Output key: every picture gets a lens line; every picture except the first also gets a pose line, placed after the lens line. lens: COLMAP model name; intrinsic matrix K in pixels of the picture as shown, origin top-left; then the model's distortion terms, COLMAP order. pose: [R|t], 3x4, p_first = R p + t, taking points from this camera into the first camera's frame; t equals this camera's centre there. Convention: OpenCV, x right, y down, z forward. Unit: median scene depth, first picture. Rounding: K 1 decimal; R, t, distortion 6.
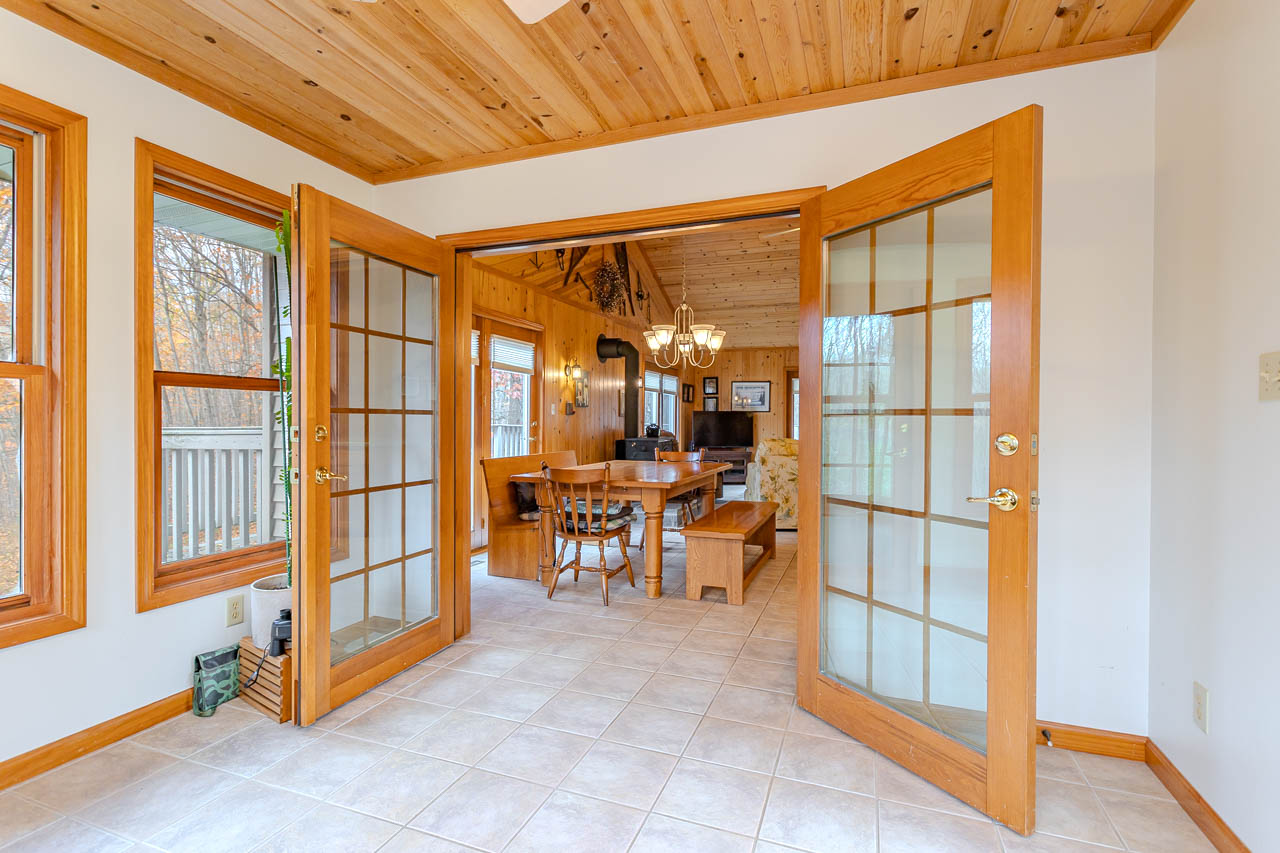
lens RADIAL K [[603.9, 0, 640.2], [0, 603.9, 422.6], [0, 0, 1]] dist [0.002123, 0.001458]
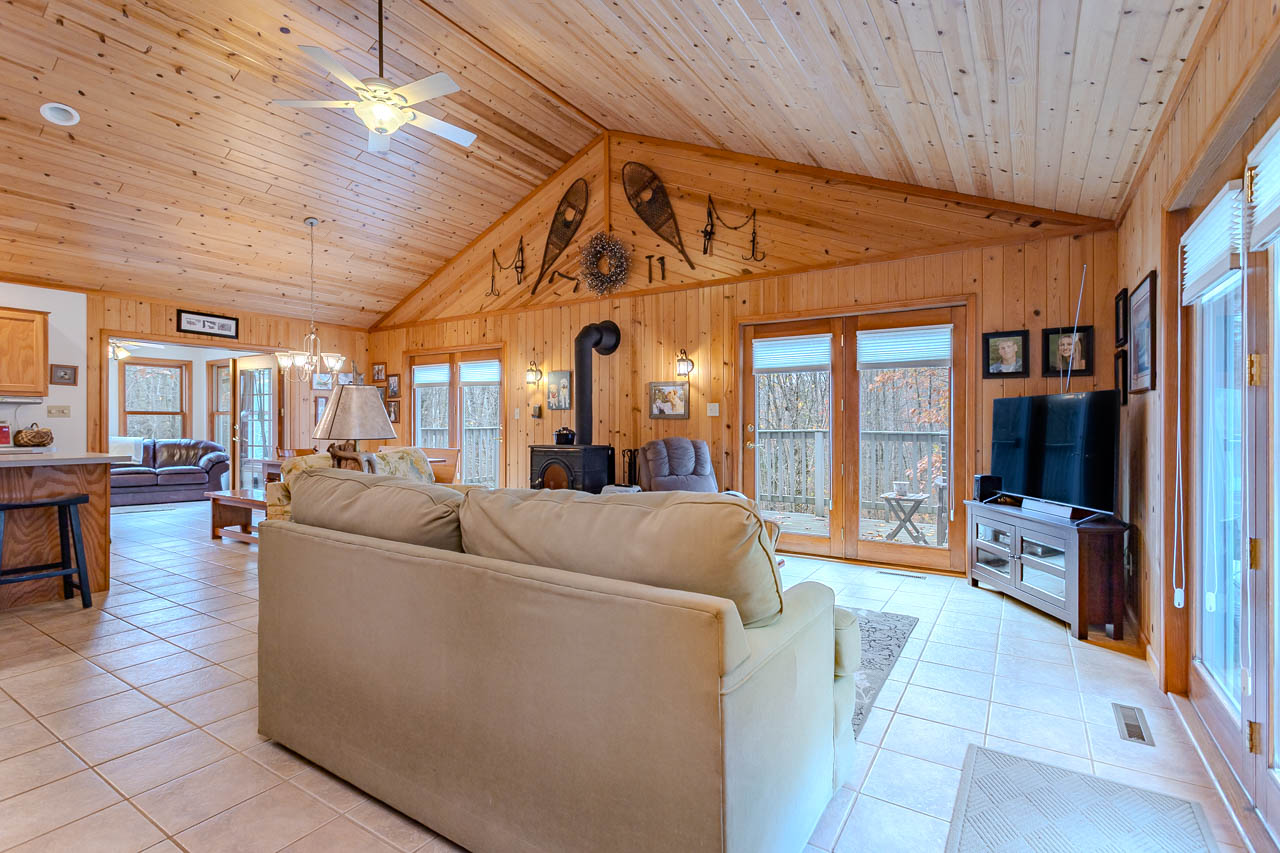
lens RADIAL K [[603.9, 0, 643.5], [0, 603.9, 425.3], [0, 0, 1]] dist [0.002123, 0.001458]
pose [[-0.207450, -0.005267, -0.978231, 0.779688], [-0.007993, 0.999961, -0.003689, 0.001371], [0.978213, 0.007054, -0.207484, 1.279366]]
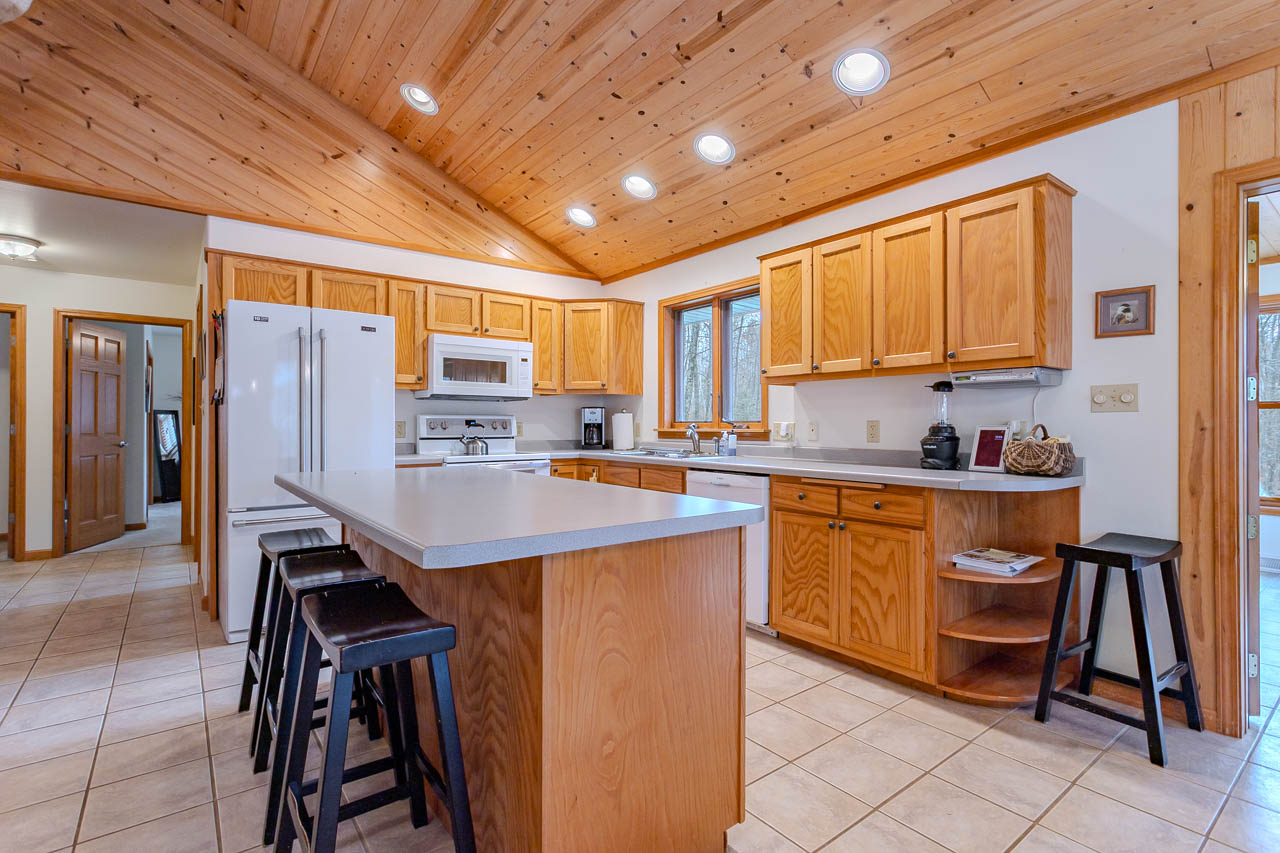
lens RADIAL K [[603.9, 0, 638.4], [0, 603.9, 423.0], [0, 0, 1]] dist [0.002123, 0.001458]
pose [[-0.850817, -0.007760, 0.525405, 0.202420], [-0.004999, 0.999965, 0.006673, -0.000410], [-0.525439, 0.003051, -0.850826, 0.793612]]
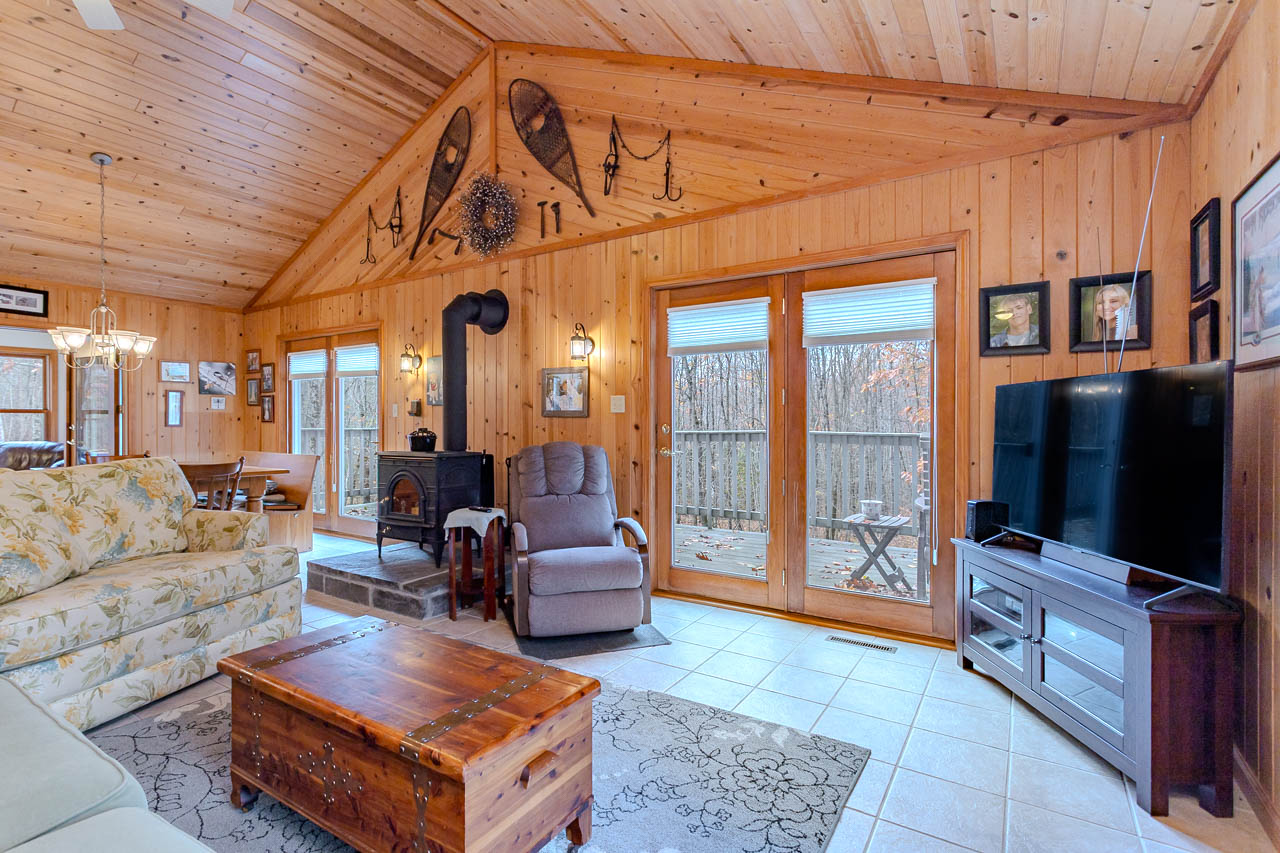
lens RADIAL K [[603.9, 0, 641.7], [0, 603.9, 425.2], [0, 0, 1]] dist [0.002123, 0.001458]
pose [[-0.212081, -0.004181, -0.977243, 0.559437], [-0.007507, 0.999968, -0.002649, -0.000894], [0.977223, 0.006775, -0.212105, 1.351024]]
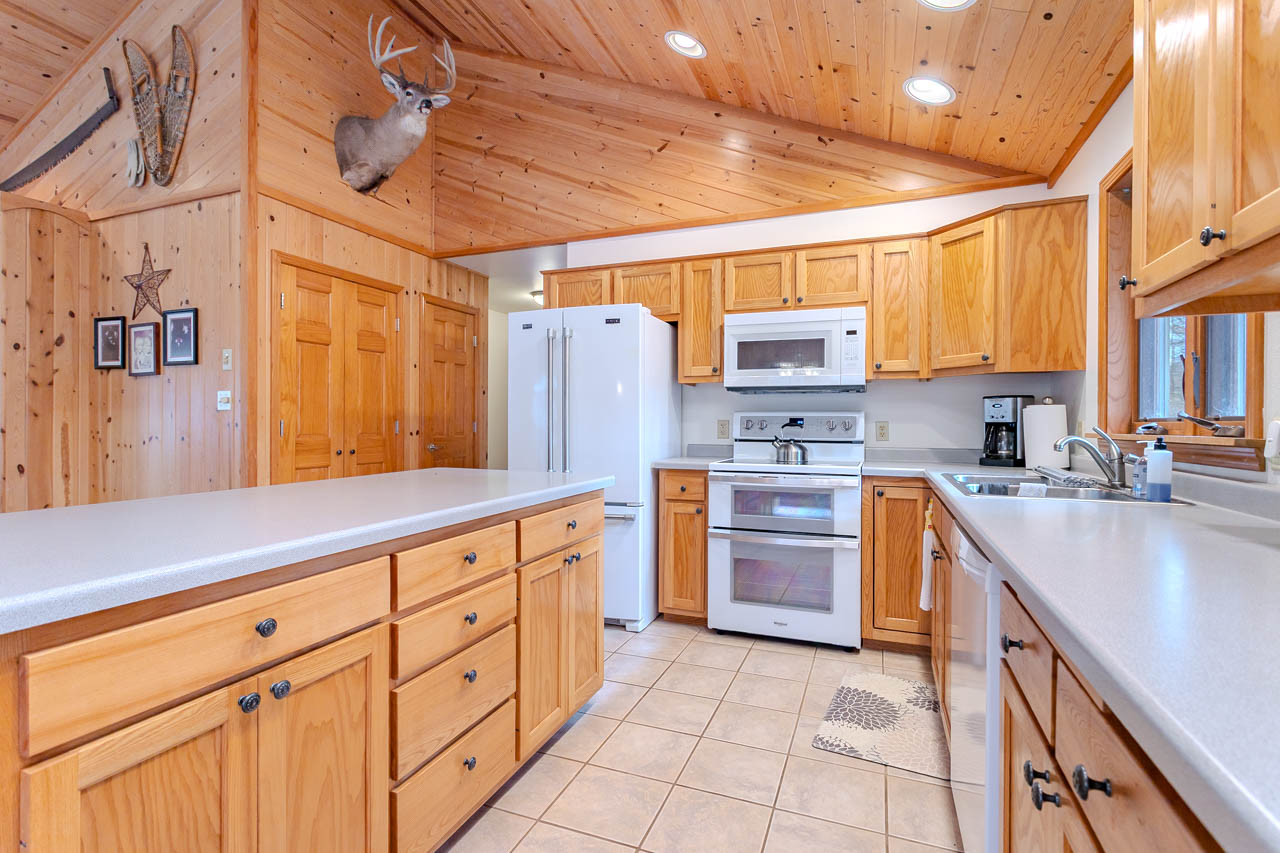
lens RADIAL K [[603.9, 0, 636.2], [0, 603.9, 419.8], [0, 0, 1]] dist [0.002123, 0.001458]
pose [[0.018827, -0.004531, 0.999812, 0.187936], [0.000697, 0.999990, 0.004519, 0.000733], [-0.999823, 0.000612, 0.018830, 0.463364]]
